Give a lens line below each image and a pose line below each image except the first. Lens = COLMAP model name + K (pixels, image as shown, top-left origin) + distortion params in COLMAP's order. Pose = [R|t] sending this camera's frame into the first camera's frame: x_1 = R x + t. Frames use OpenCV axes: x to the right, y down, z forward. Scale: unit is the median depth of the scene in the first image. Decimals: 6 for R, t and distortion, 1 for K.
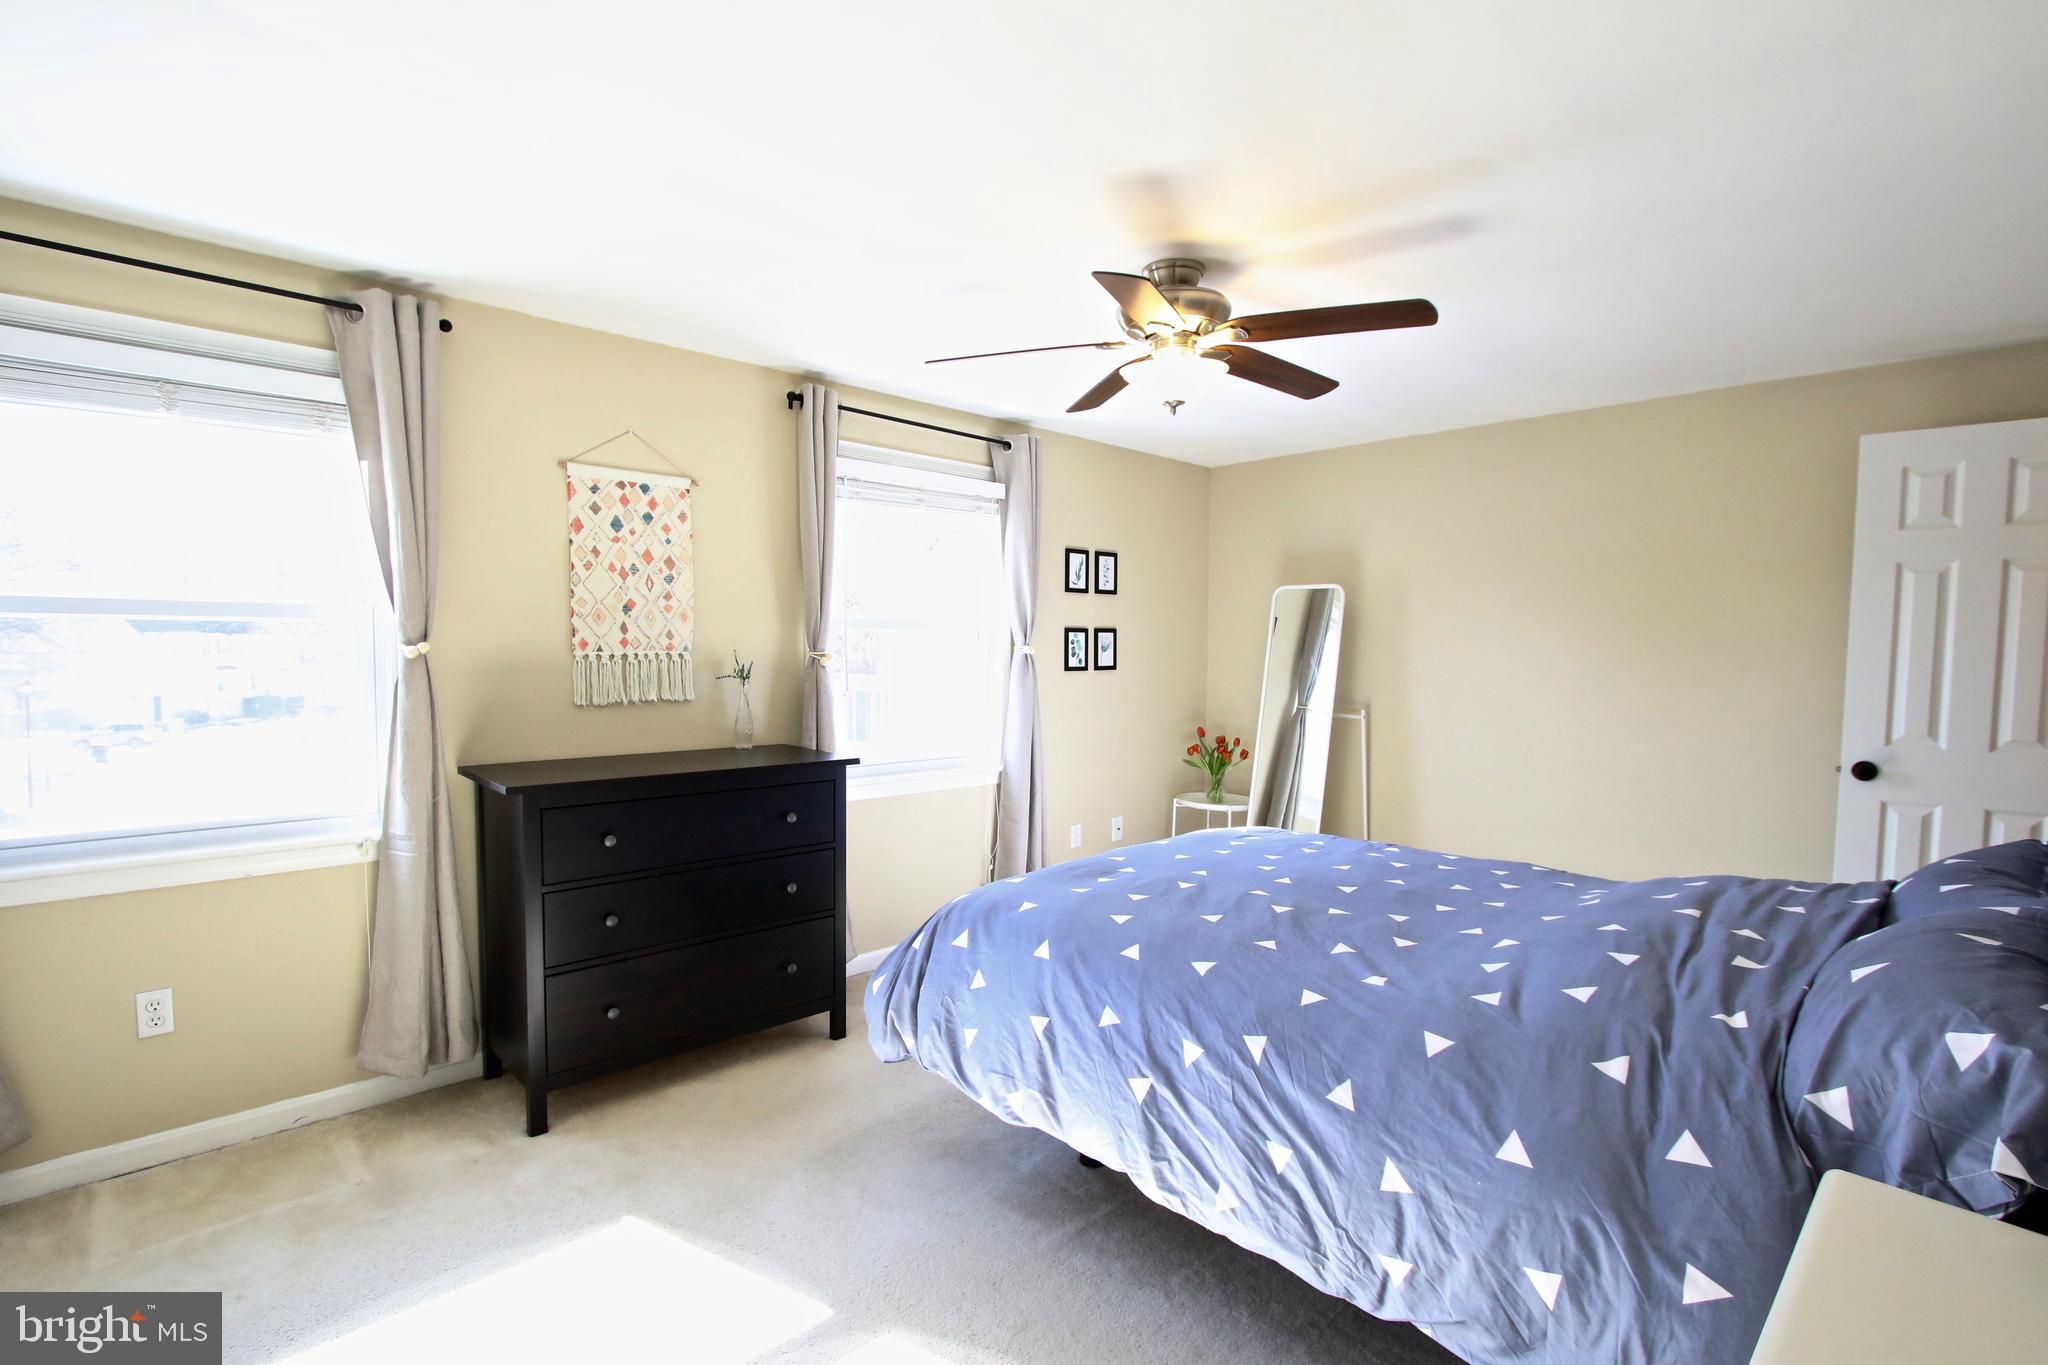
lens RADIAL K [[923.6, 0, 1020.0], [0, 923.6, 710.1], [0, 0, 1]] dist [0.001521, 0.000388]
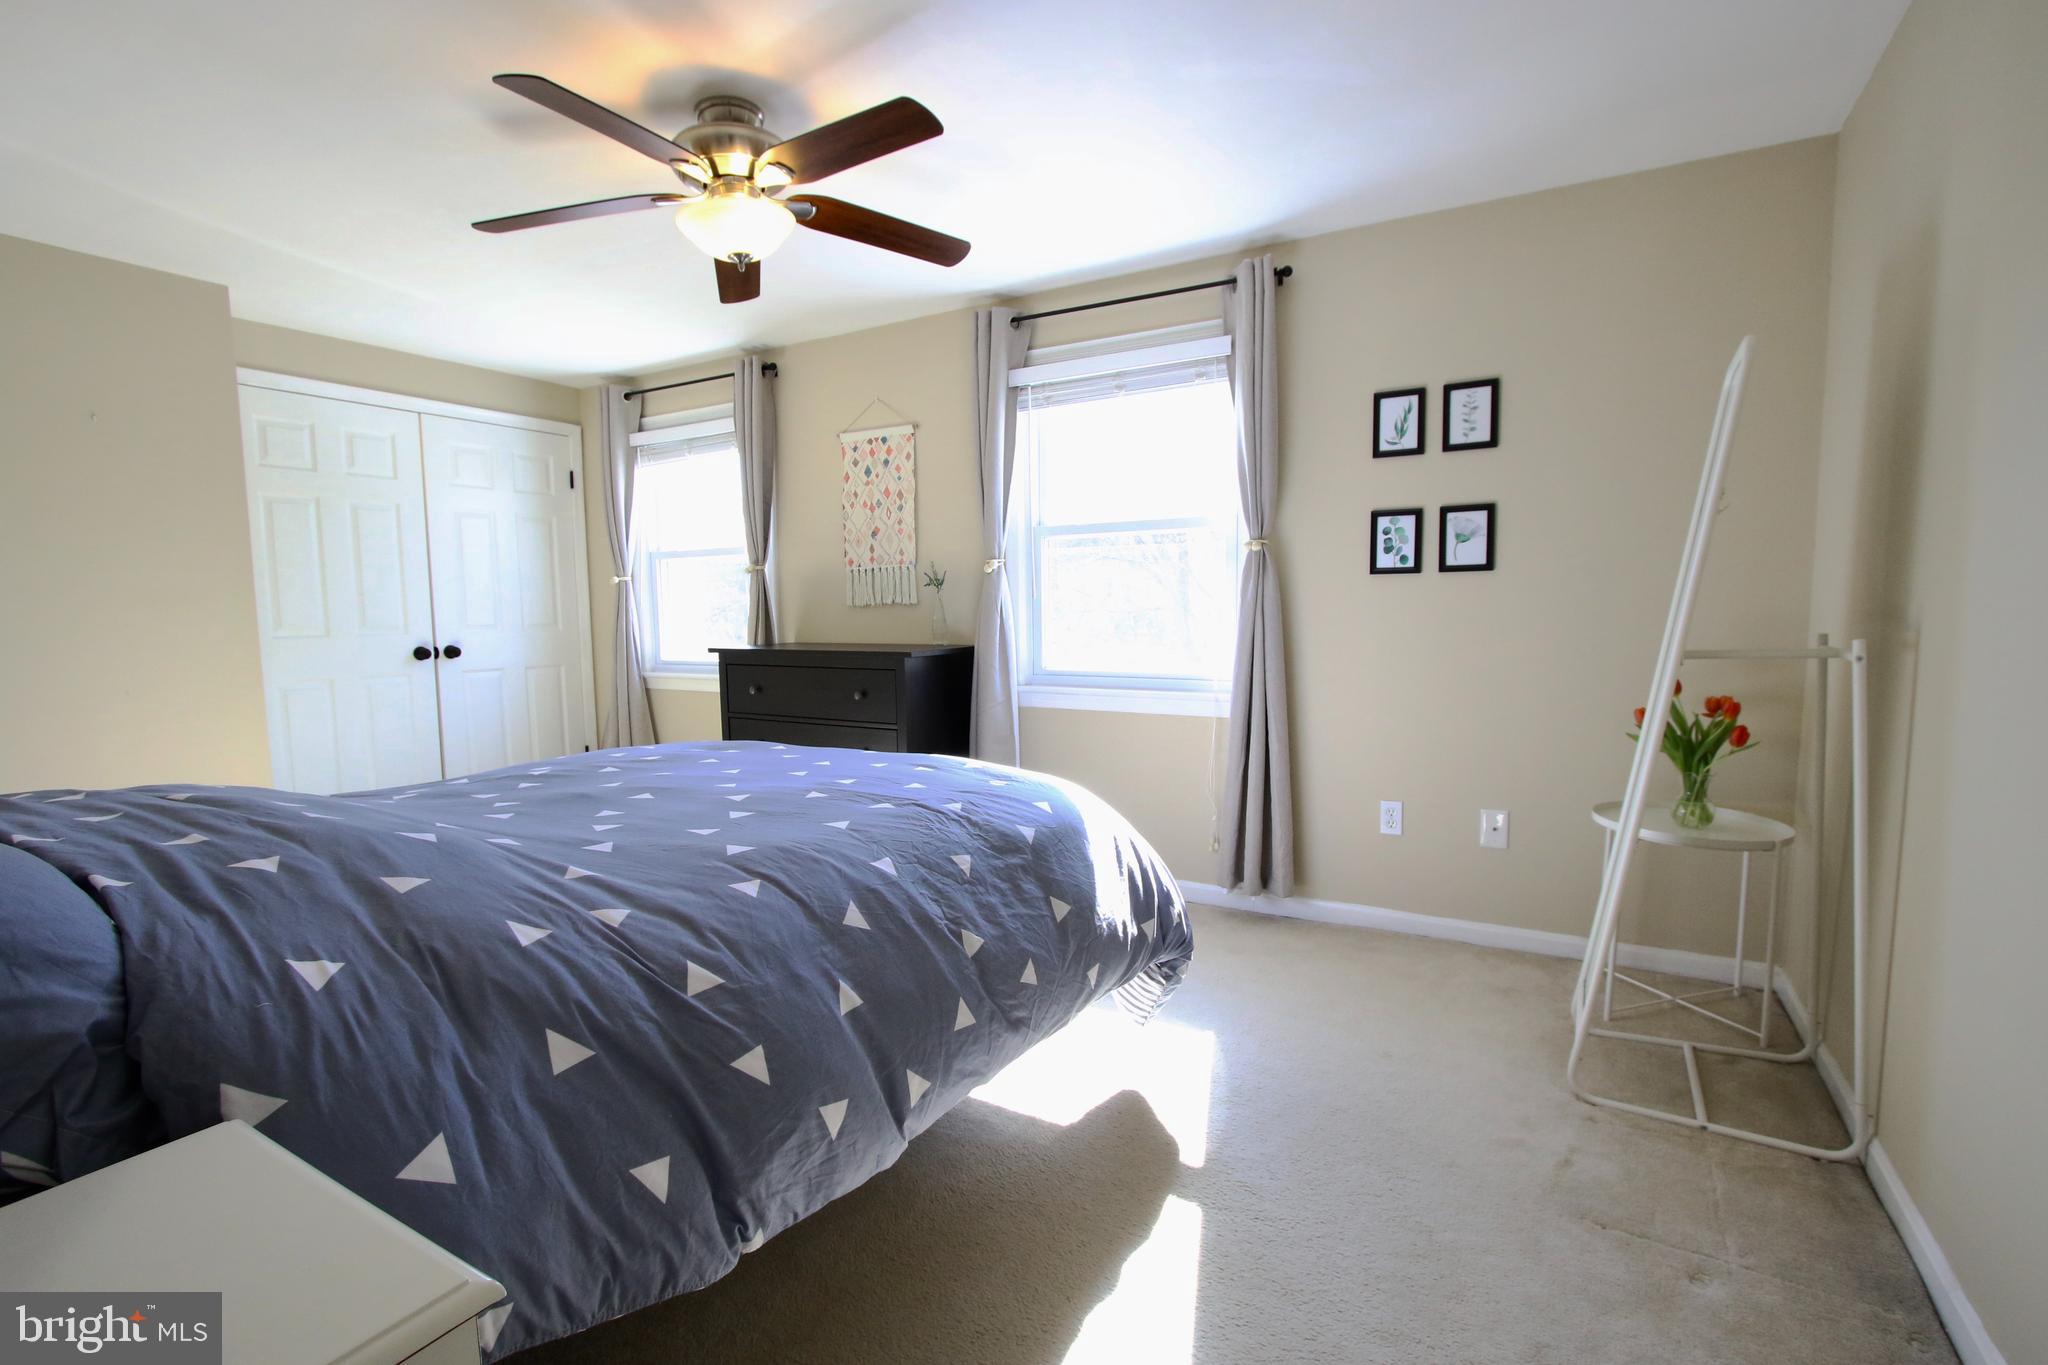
lens RADIAL K [[950.6, 0, 1022.9], [0, 950.6, 698.4], [0, 0, 1]] dist [-0.015883, 0.001895]
pose [[0.294797, 0.083794, -0.951879, 0.952075], [-0.048672, 0.996171, 0.072620, 0.016396], [0.954319, 0.024922, 0.297747, 0.791427]]
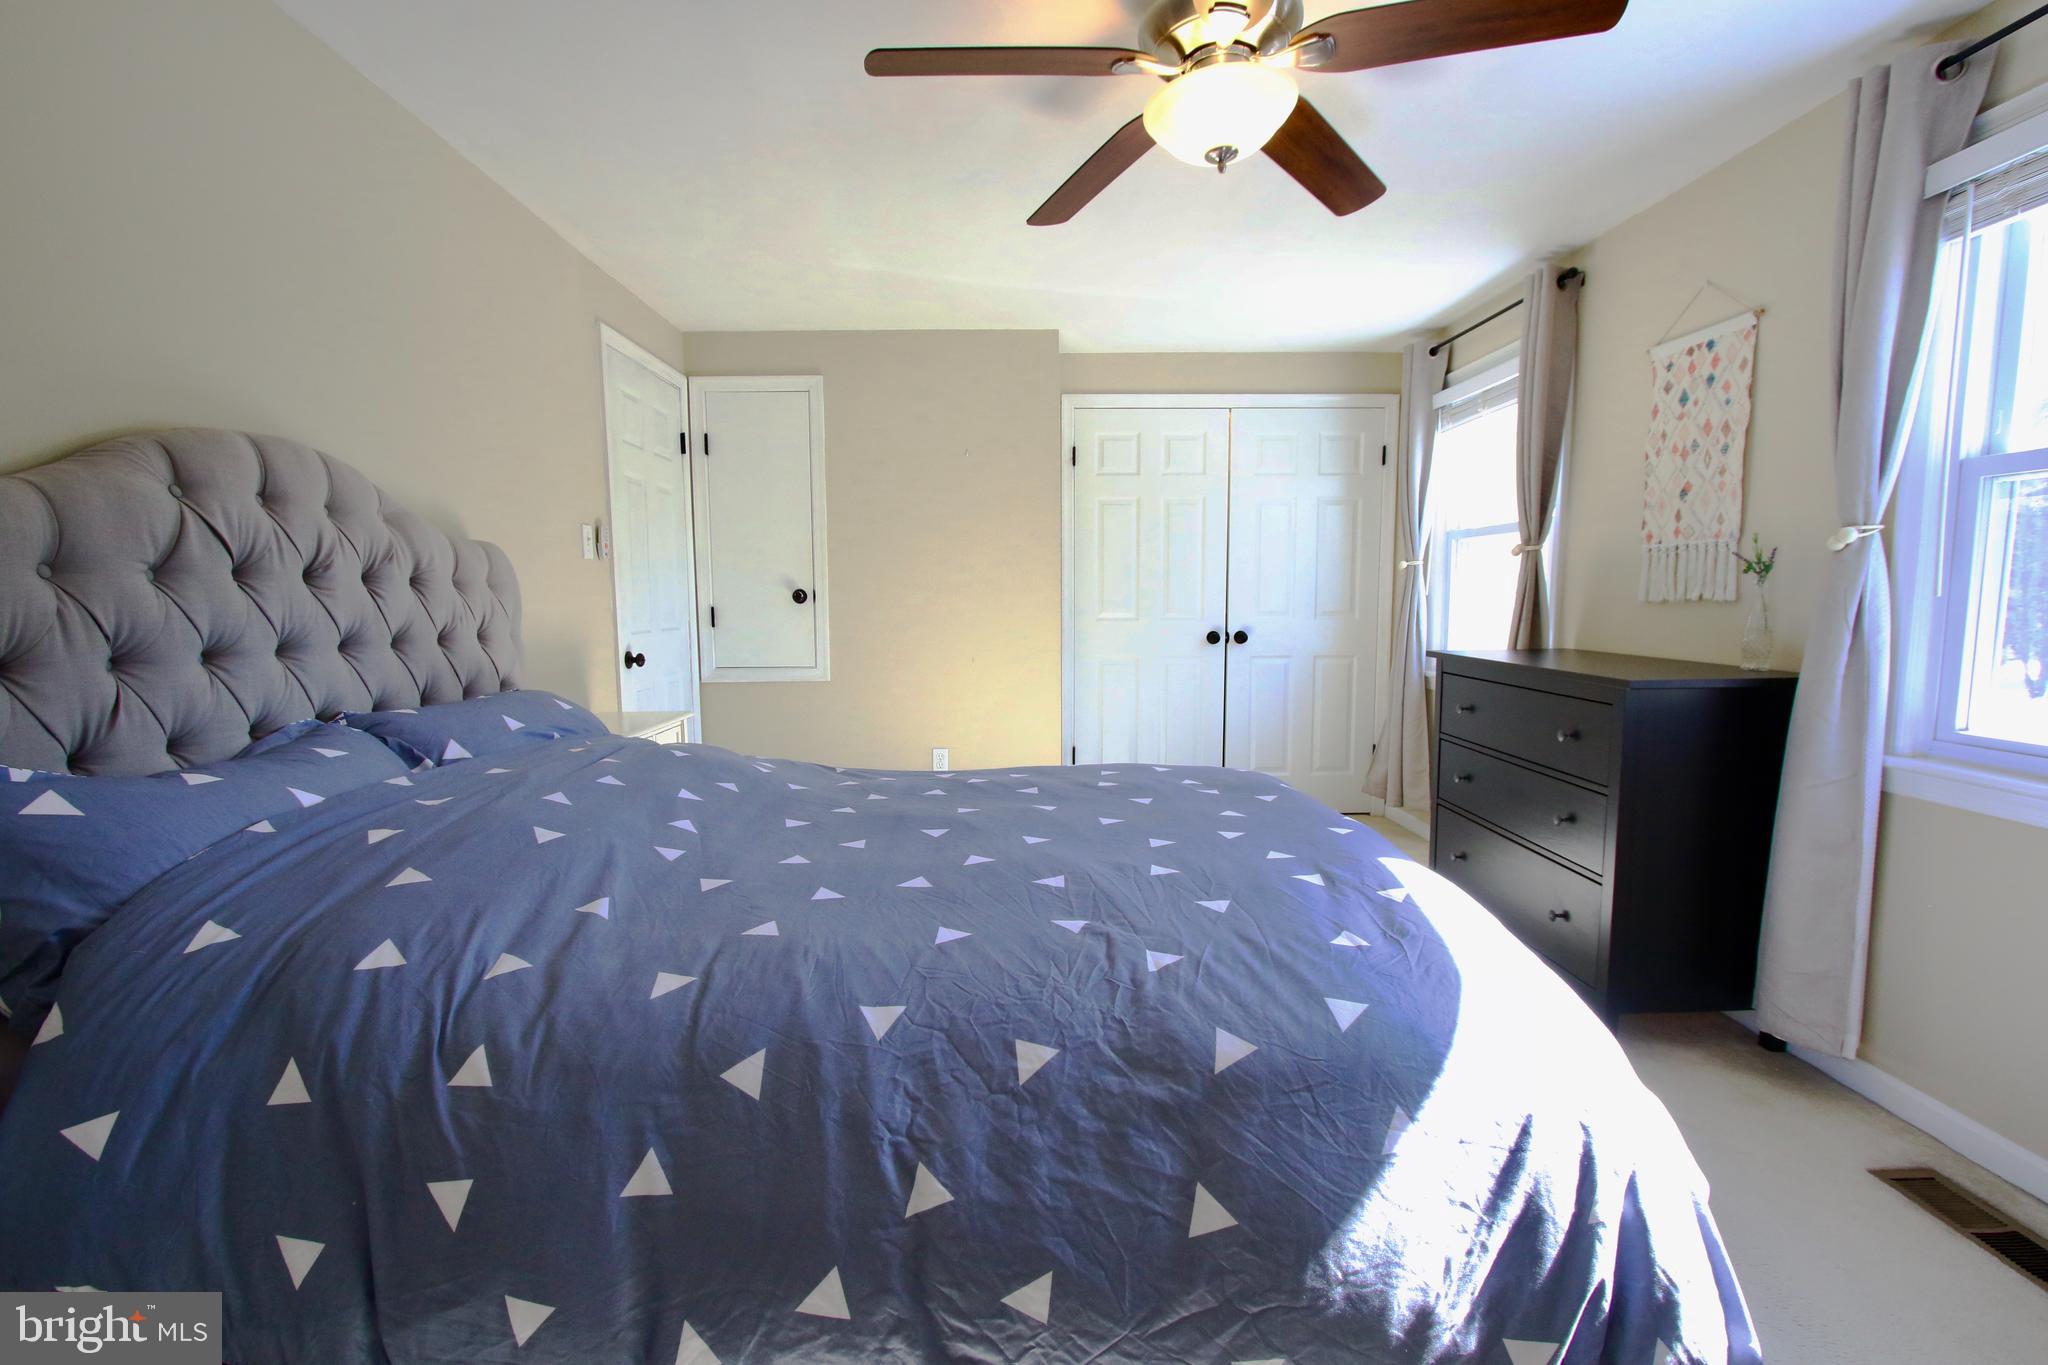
lens RADIAL K [[950.6, 0, 1022.9], [0, 950.6, 698.4], [0, 0, 1]] dist [-0.015883, 0.001895]
pose [[-0.663905, 0.084852, -0.742987, 0.667863], [-0.044214, 0.987350, 0.152268, -0.025407], [0.746509, 0.133942, -0.651755, 1.126378]]
